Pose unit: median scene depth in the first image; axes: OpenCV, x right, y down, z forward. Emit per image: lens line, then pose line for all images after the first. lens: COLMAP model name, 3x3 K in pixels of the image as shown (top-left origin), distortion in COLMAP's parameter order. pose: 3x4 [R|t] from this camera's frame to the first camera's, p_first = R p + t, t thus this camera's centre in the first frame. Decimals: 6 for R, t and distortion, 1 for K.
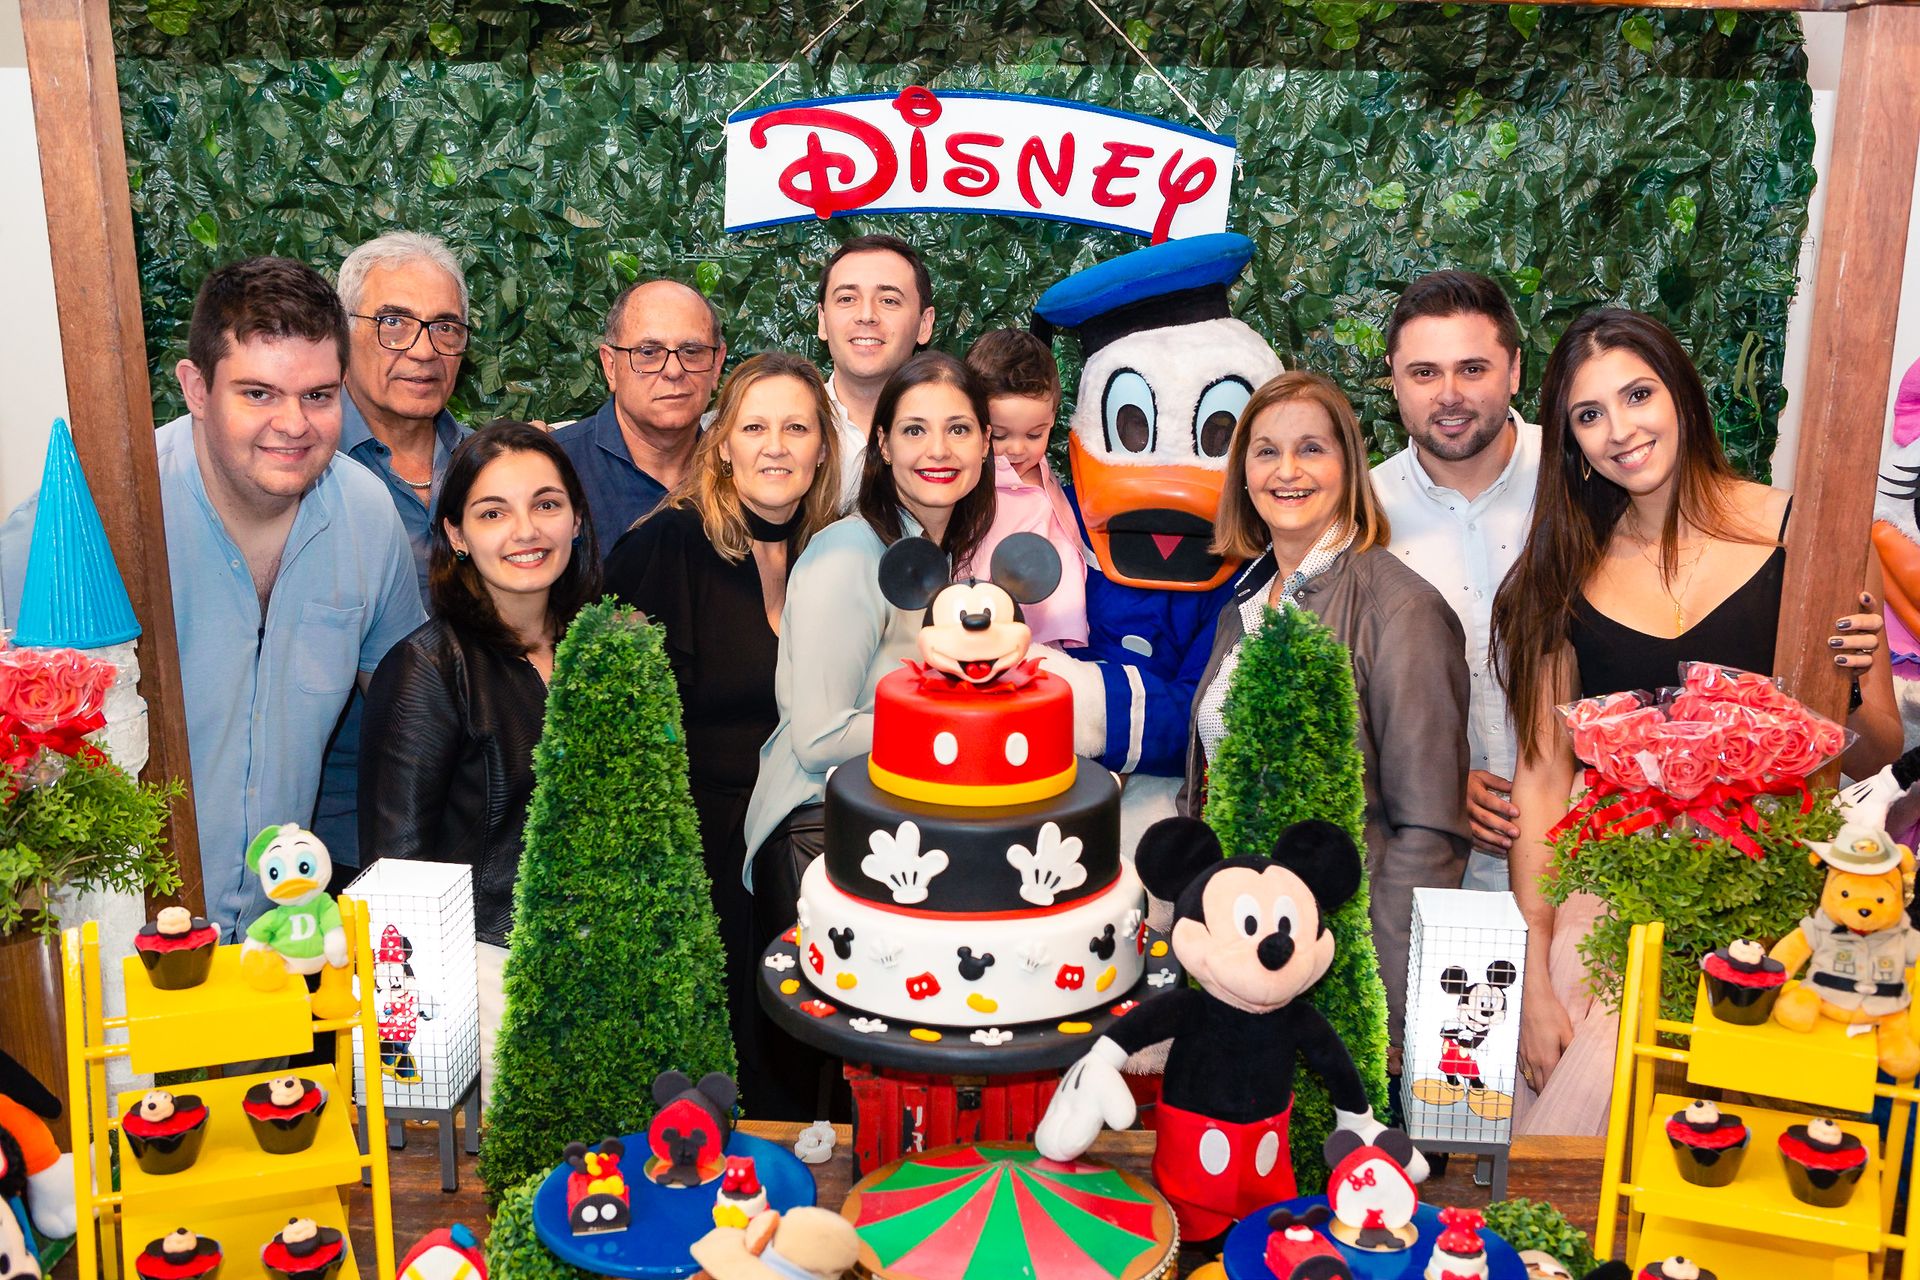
lens RADIAL K [[1948.7, 0, 960.0], [0, 1948.7, 640.0], [0, 0, 1]] dist [-0.041402, -0.000455]
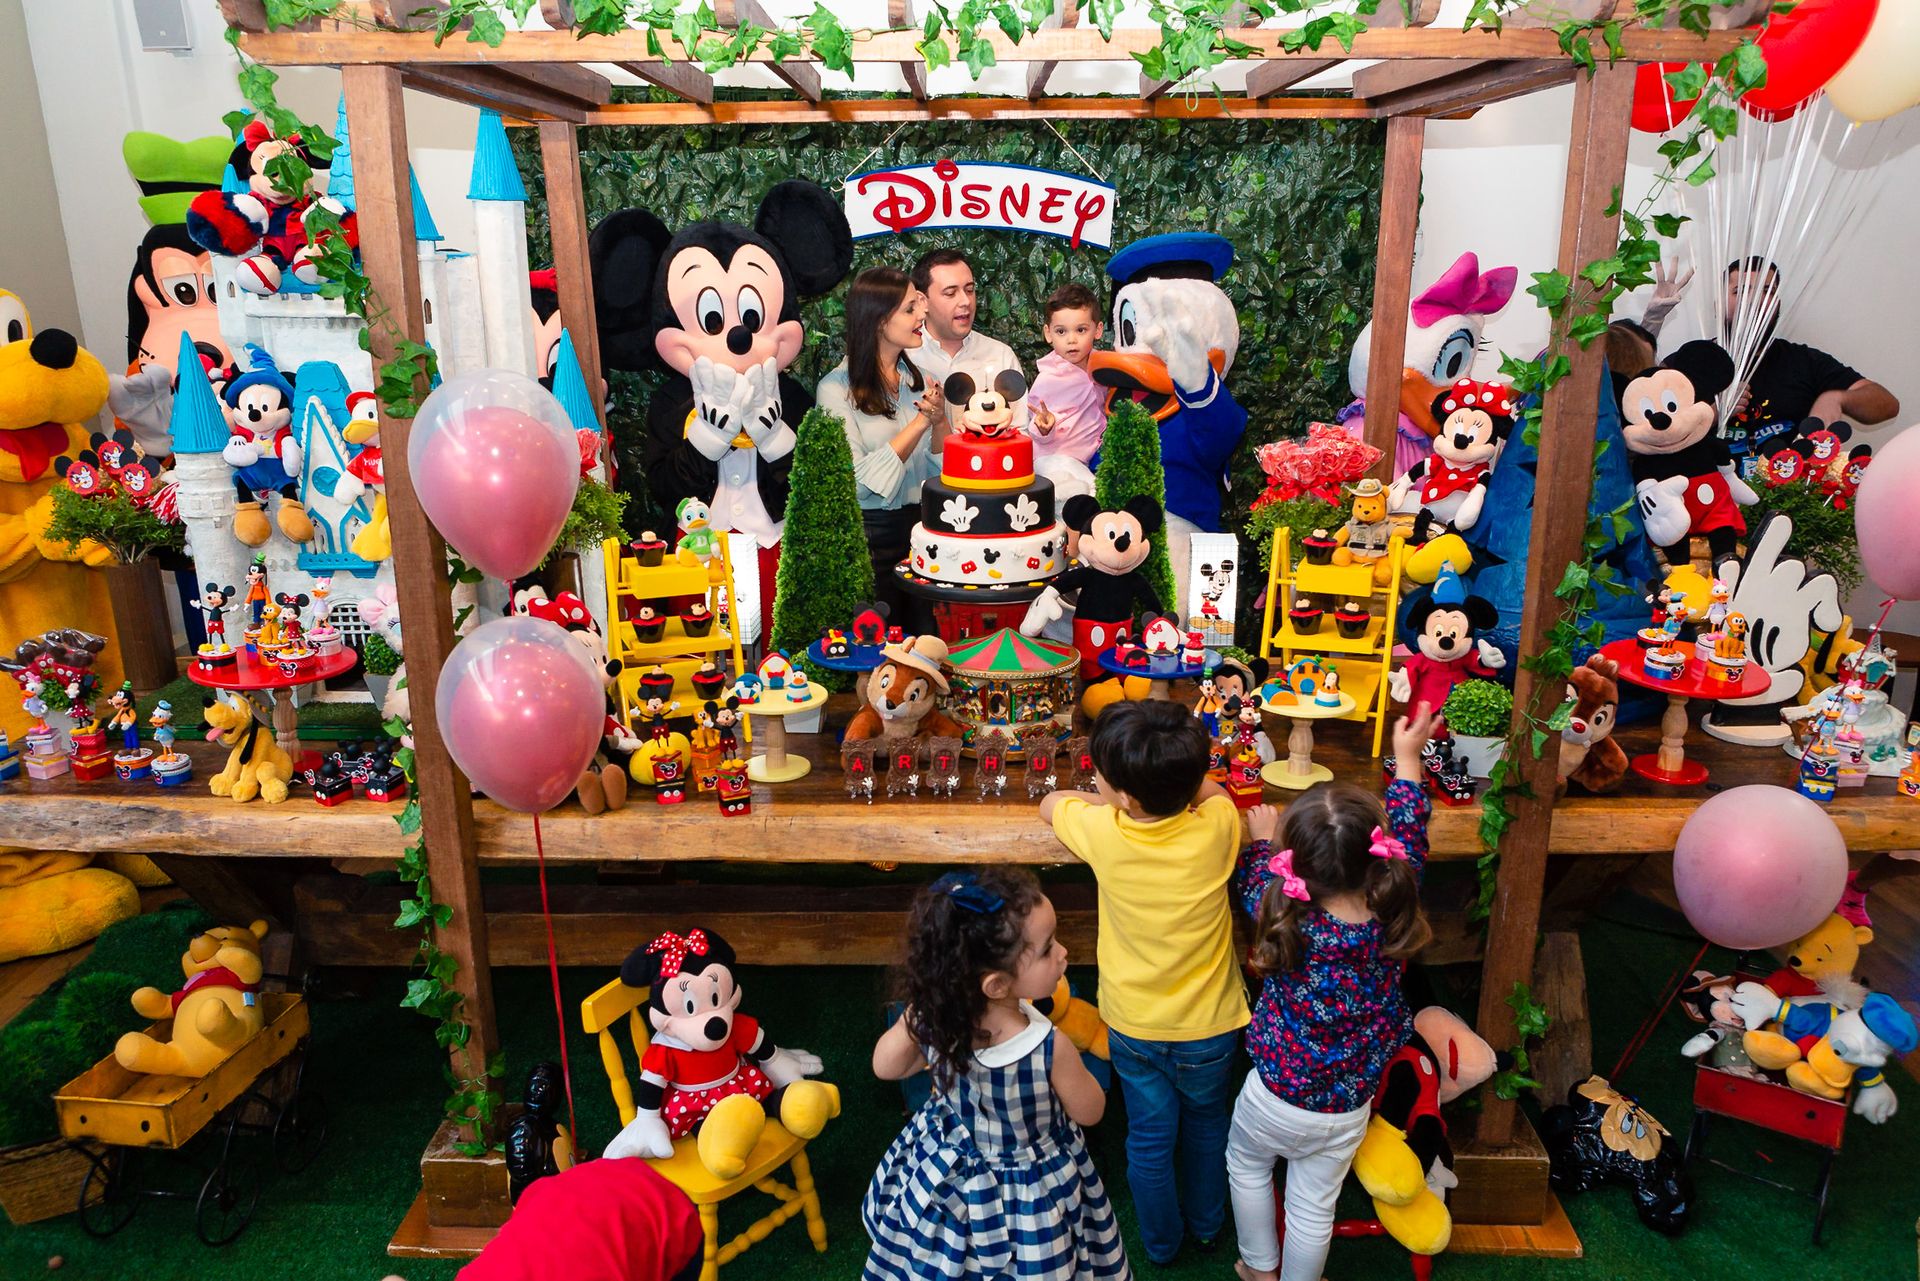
lens RADIAL K [[1335.0, 0, 960.0], [0, 1335.0, 640.5], [0, 0, 1]] dist [-0.065860, 0.104150]
pose [[0.999763, -0.021729, -0.001497, -0.026689], [0.021779, 0.996717, 0.077982, 0.130634], [-0.000202, -0.077996, 0.996954, -0.523058]]
